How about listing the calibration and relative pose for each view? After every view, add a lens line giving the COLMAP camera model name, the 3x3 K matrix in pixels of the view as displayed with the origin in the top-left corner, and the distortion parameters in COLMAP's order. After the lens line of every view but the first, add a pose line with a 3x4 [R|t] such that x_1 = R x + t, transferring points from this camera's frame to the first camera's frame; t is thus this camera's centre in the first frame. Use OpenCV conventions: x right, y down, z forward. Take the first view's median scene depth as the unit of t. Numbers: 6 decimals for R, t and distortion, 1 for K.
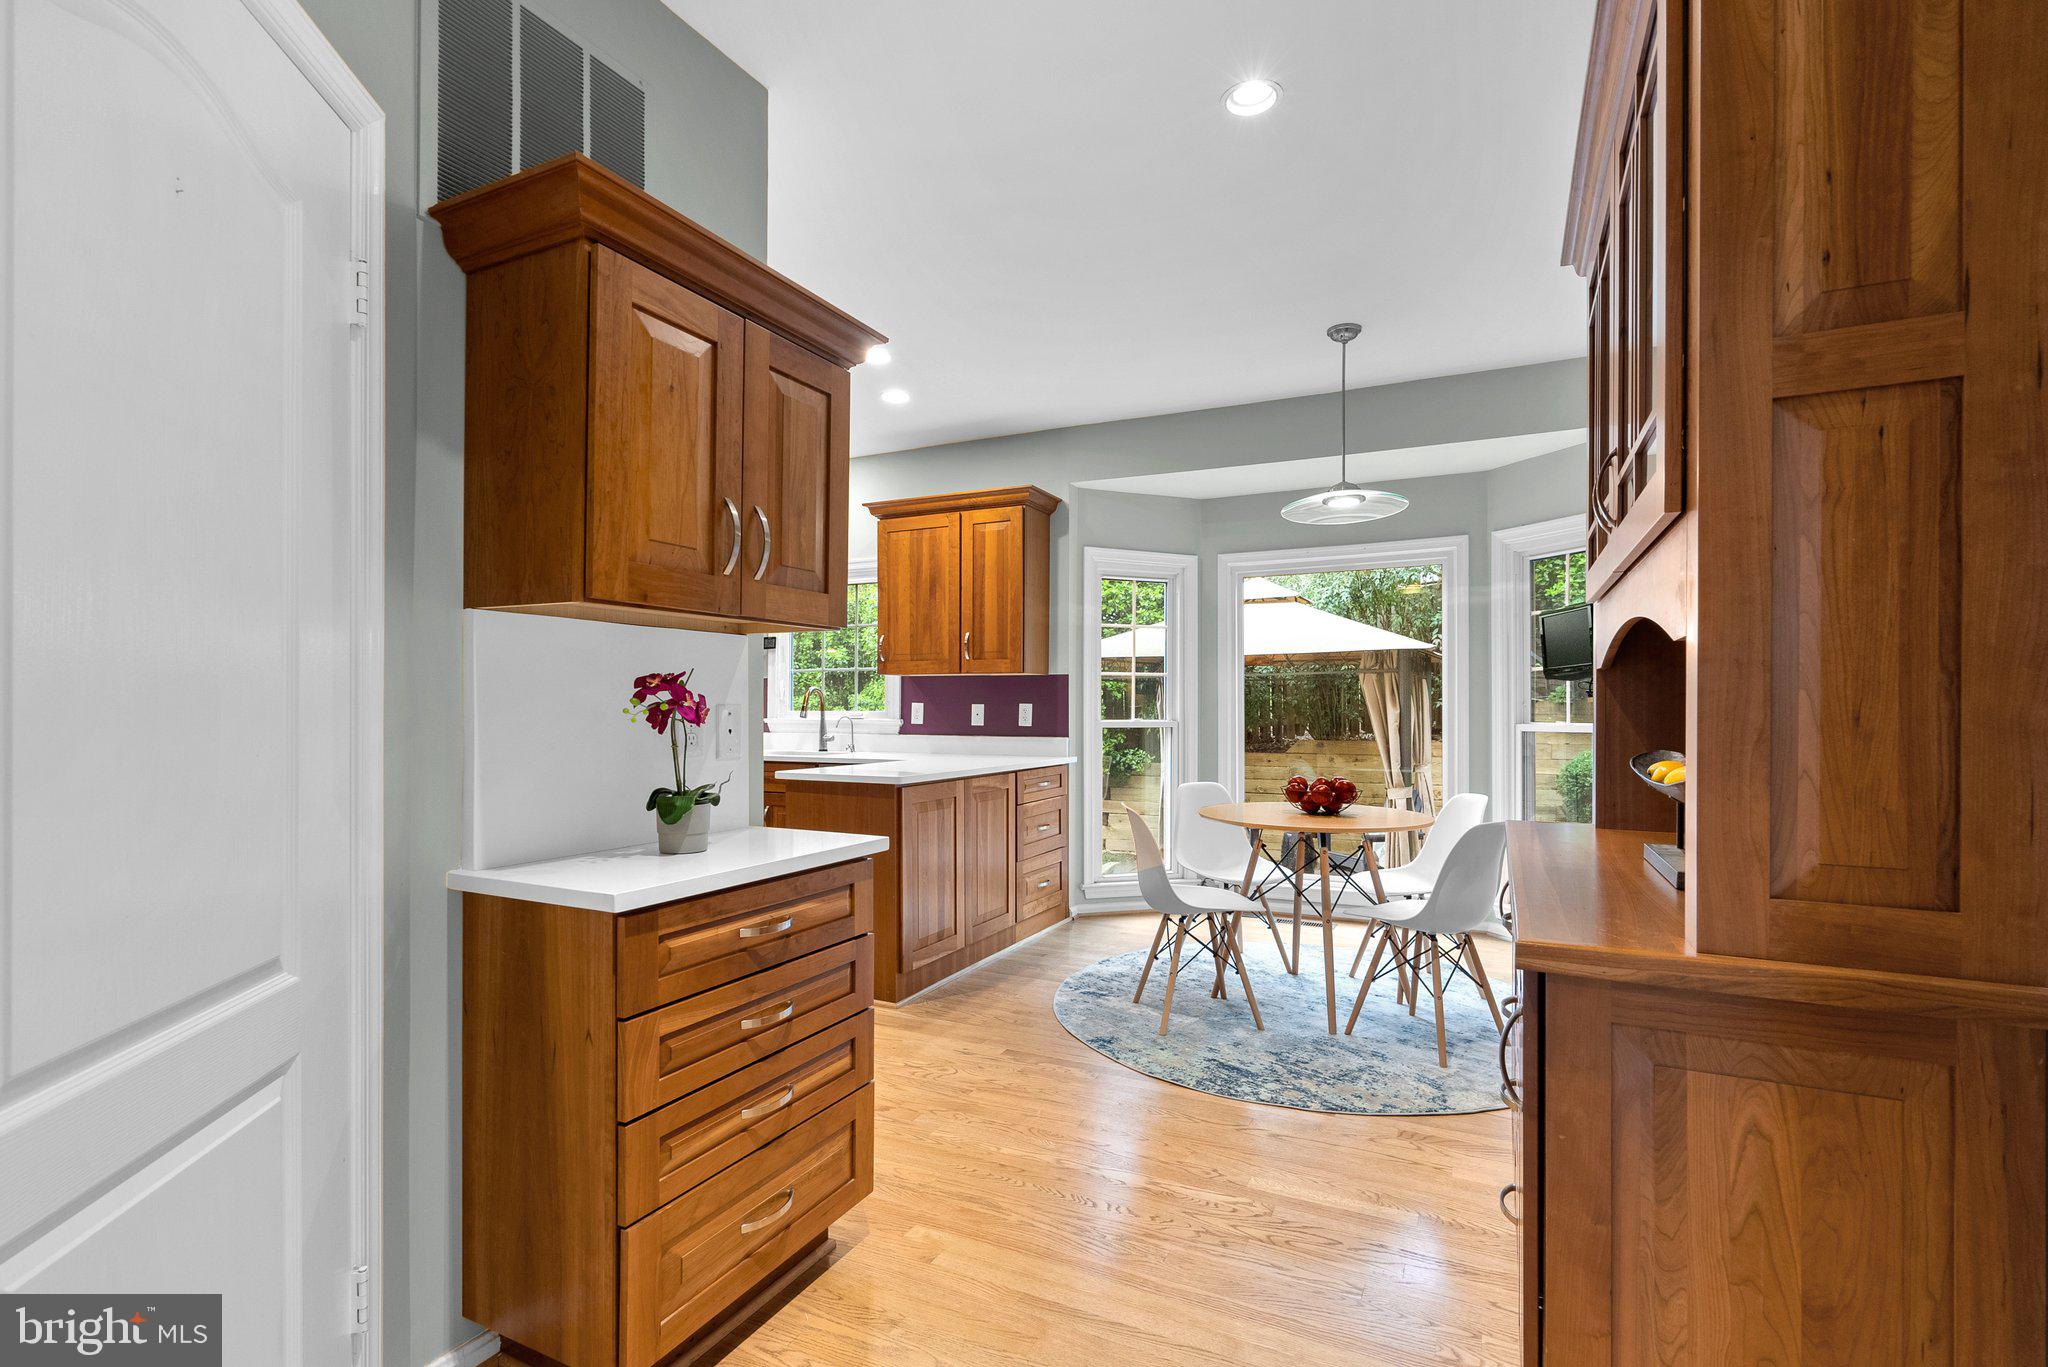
lens RADIAL K [[949.1, 0, 1011.3], [0, 949.1, 682.9], [0, 0, 1]] dist [-0.003682, 0.001584]
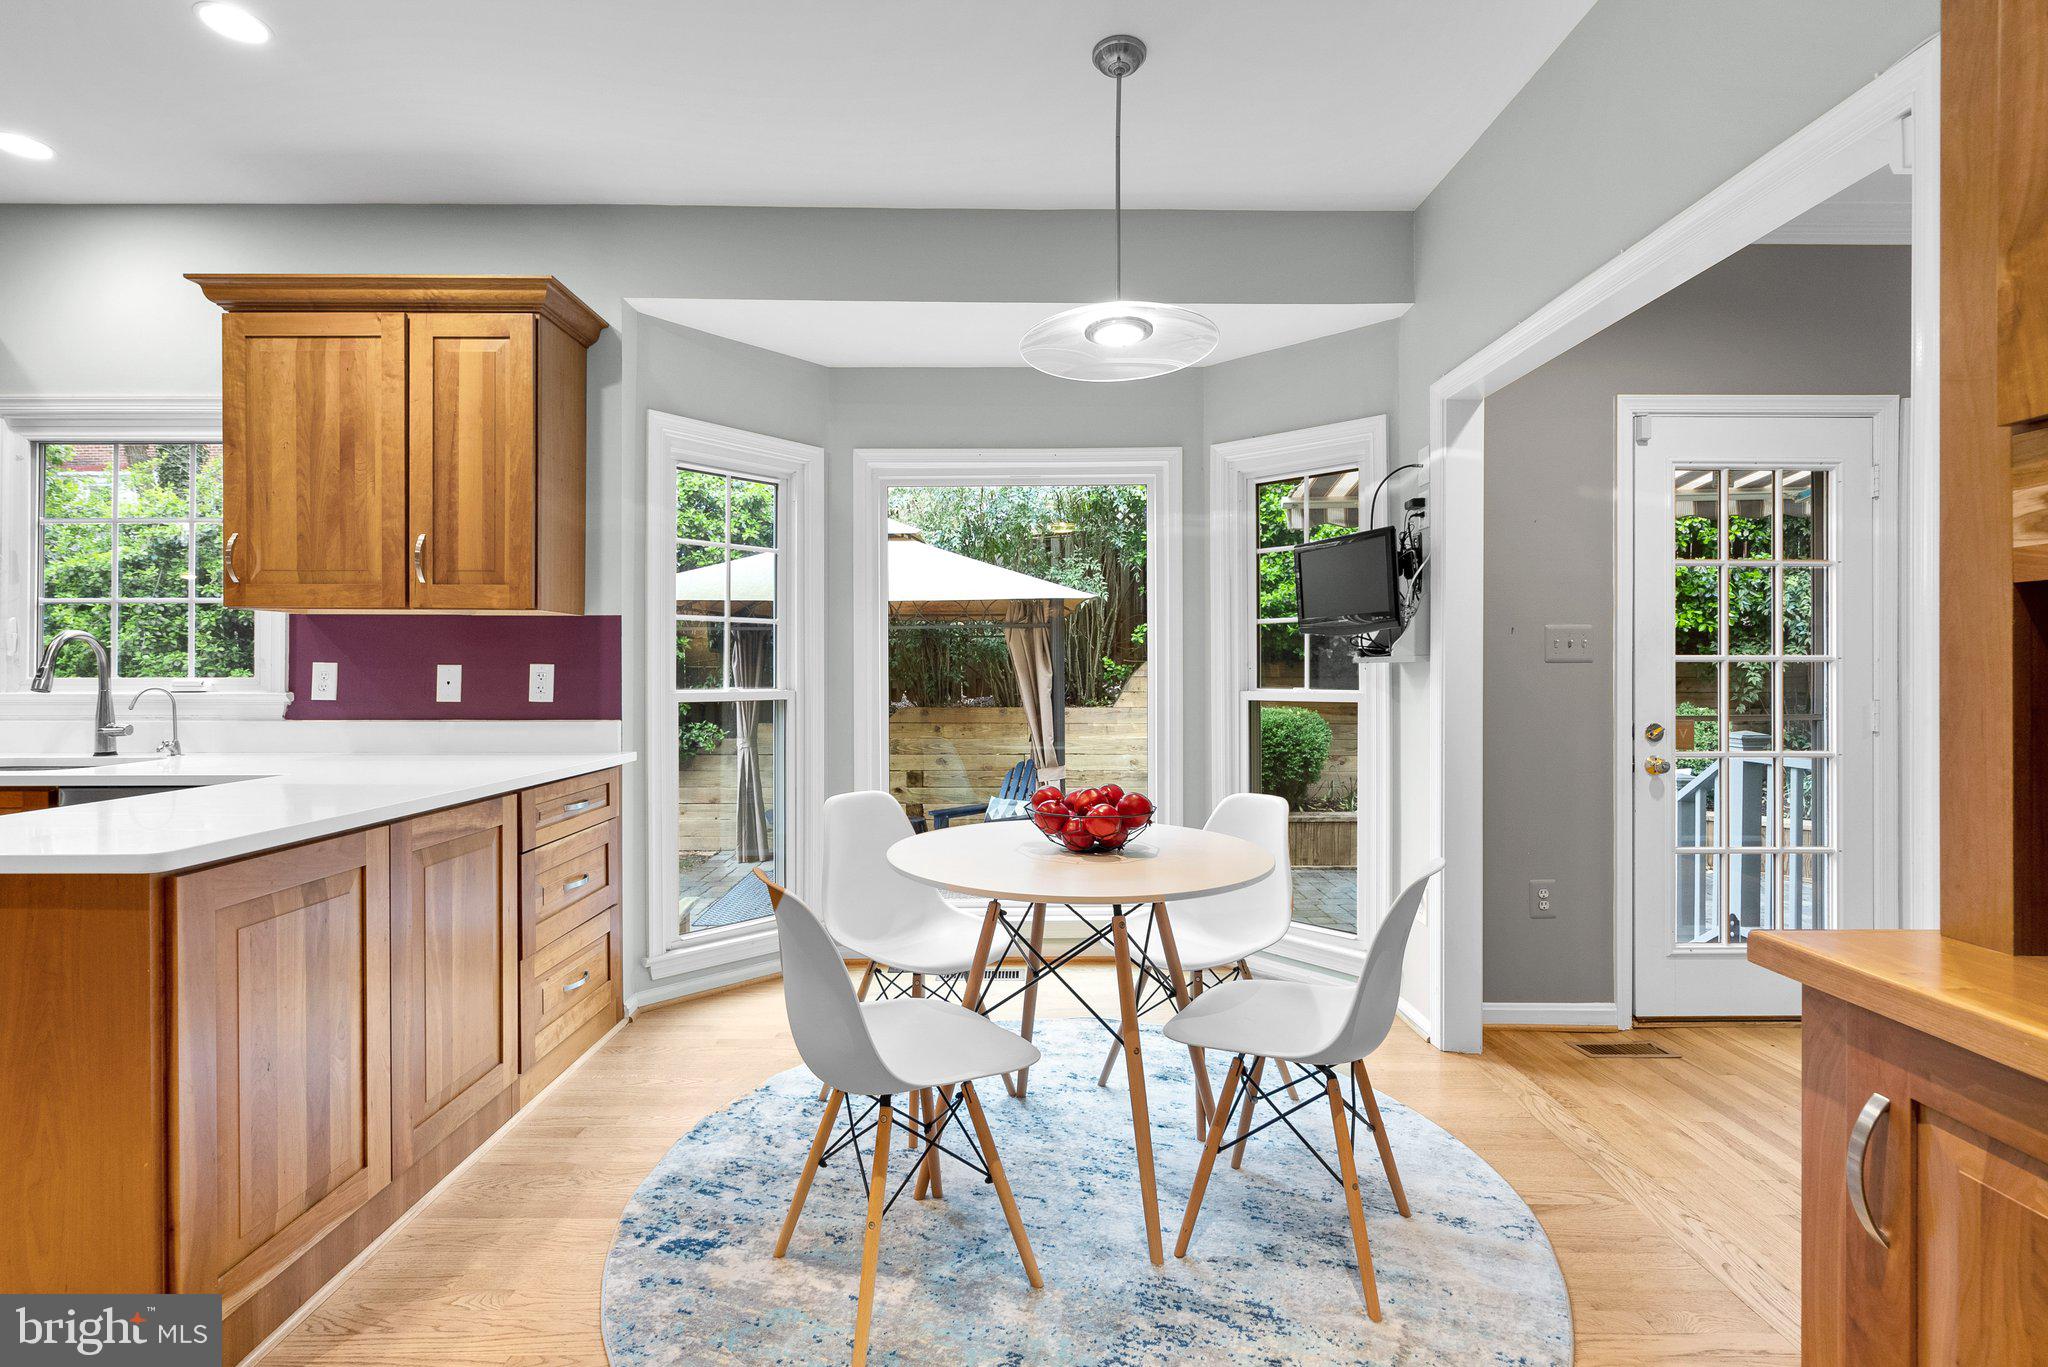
lens RADIAL K [[949.1, 0, 1027.4], [0, 949.1, 674.0], [0, 0, 1]] dist [-0.003682, 0.001584]
pose [[0.887406, -0.003163, 0.460977, 0.011534], [-0.010865, 0.999555, 0.027775, 0.008542], [-0.460860, -0.029656, 0.886977, 0.345019]]
